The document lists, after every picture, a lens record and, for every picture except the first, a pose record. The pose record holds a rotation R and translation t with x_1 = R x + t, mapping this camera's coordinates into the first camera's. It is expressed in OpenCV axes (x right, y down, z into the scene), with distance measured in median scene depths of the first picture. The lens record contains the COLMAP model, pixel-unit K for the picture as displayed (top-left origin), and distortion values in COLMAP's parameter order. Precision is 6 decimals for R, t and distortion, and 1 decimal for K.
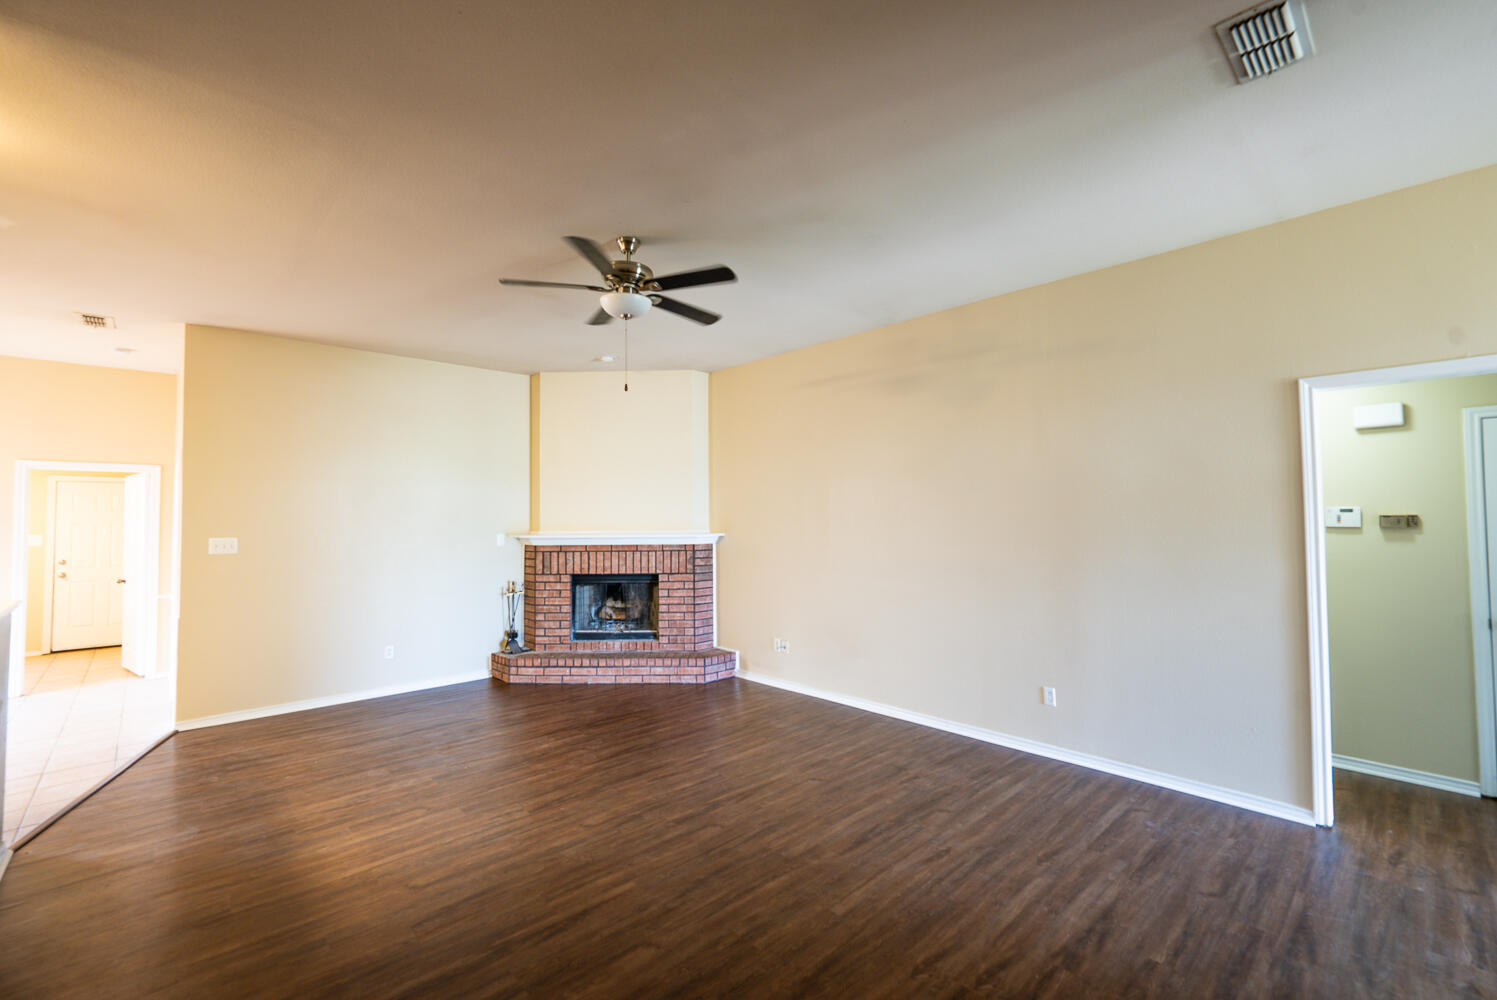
lens RADIAL K [[633.1, 0, 748.5], [0, 633.1, 500.0], [0, 0, 1]] dist [0.000967, 0.000416]
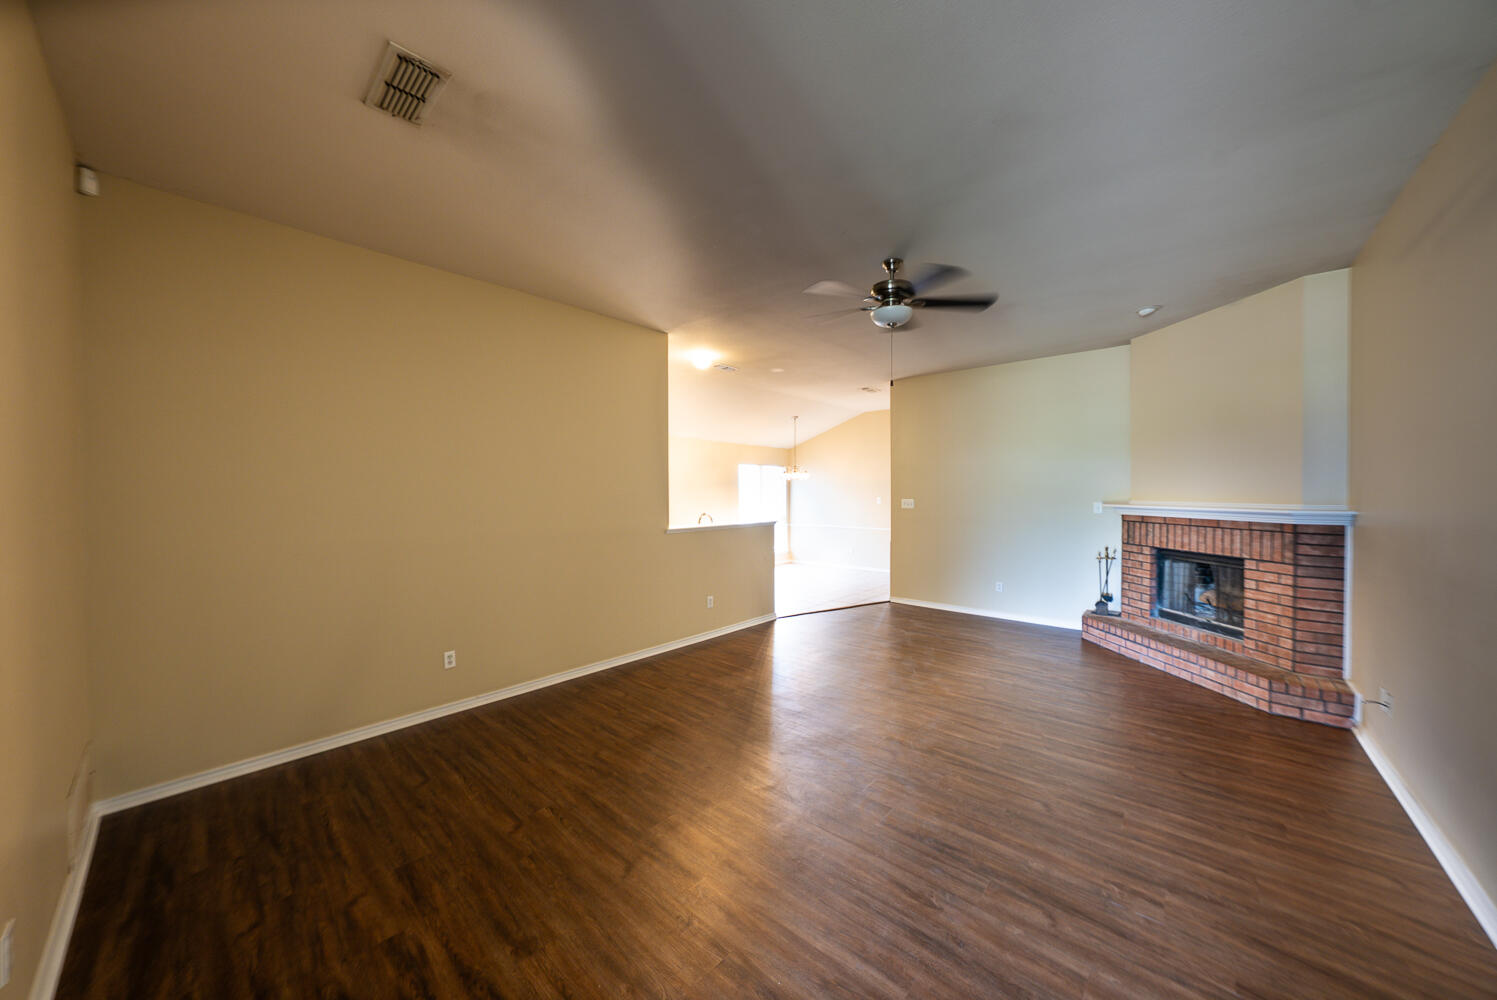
lens RADIAL K [[517.8, 0, 748.5], [0, 517.8, 500.0], [0, 0, 1]] dist [-0.036334, 0.009108]
pose [[0.080737, 0.023119, -0.996467, 0.427672], [0.032030, 0.999154, 0.025777, 0.008349], [0.996221, -0.033998, 0.079928, 0.341579]]
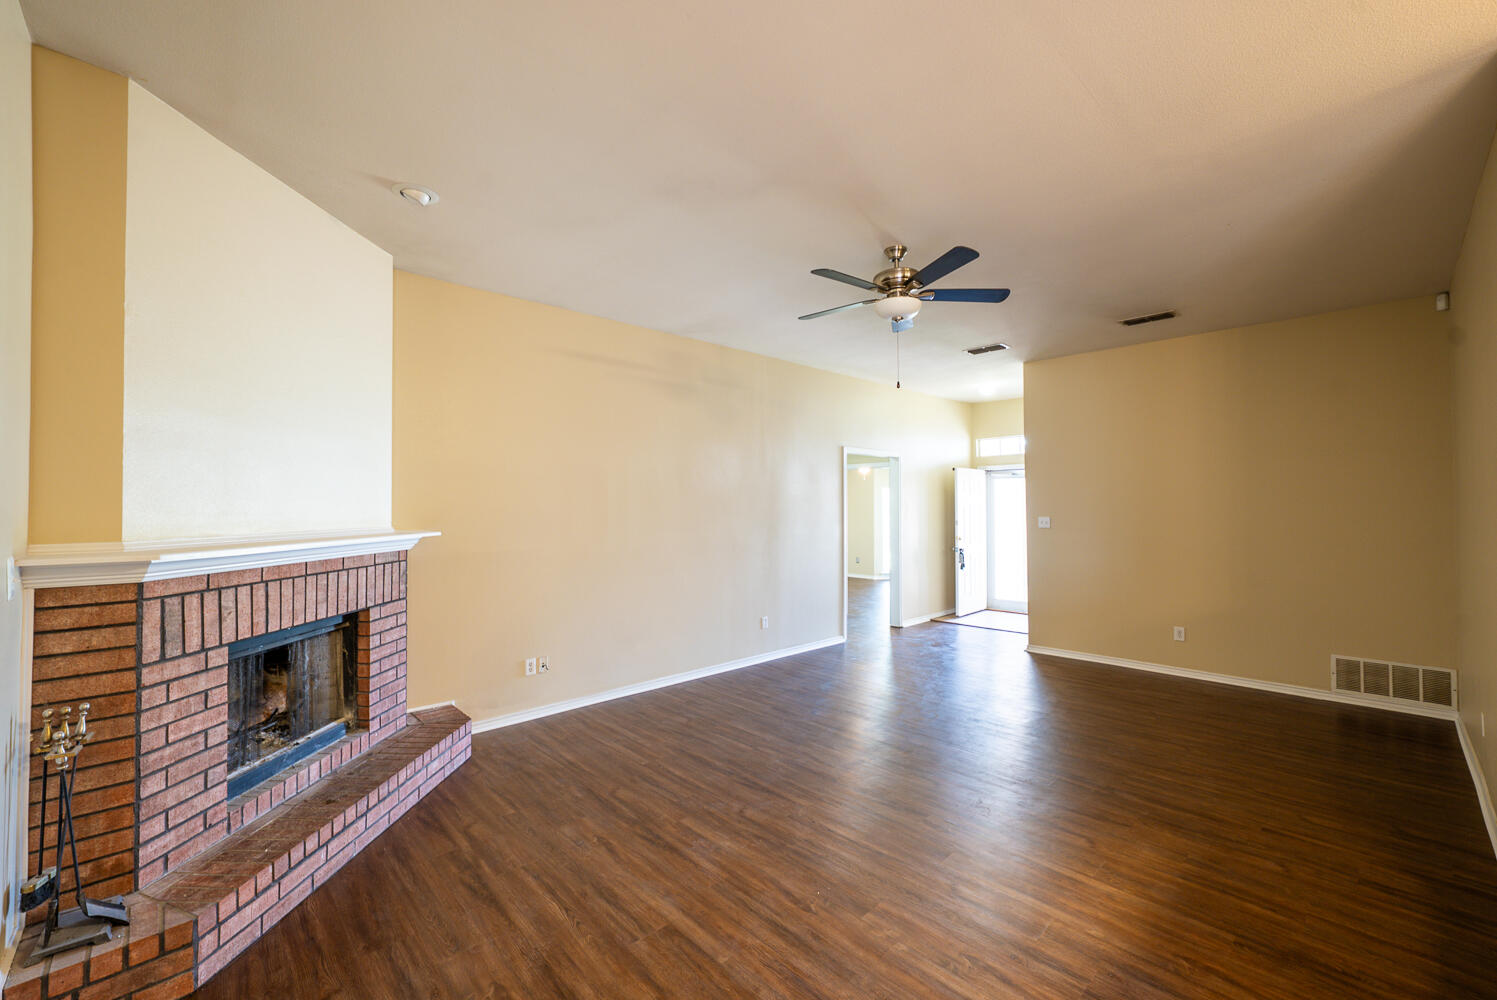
lens RADIAL K [[608.9, 0, 748.5], [0, 608.9, 500.0], [0, 0, 1]] dist [-0.008787, 0.000007]
pose [[0.002169, 0.018264, 0.999831, -0.666261], [-0.027703, 0.999451, -0.018197, 0.024055], [-0.999614, -0.027659, 0.002674, 0.674454]]
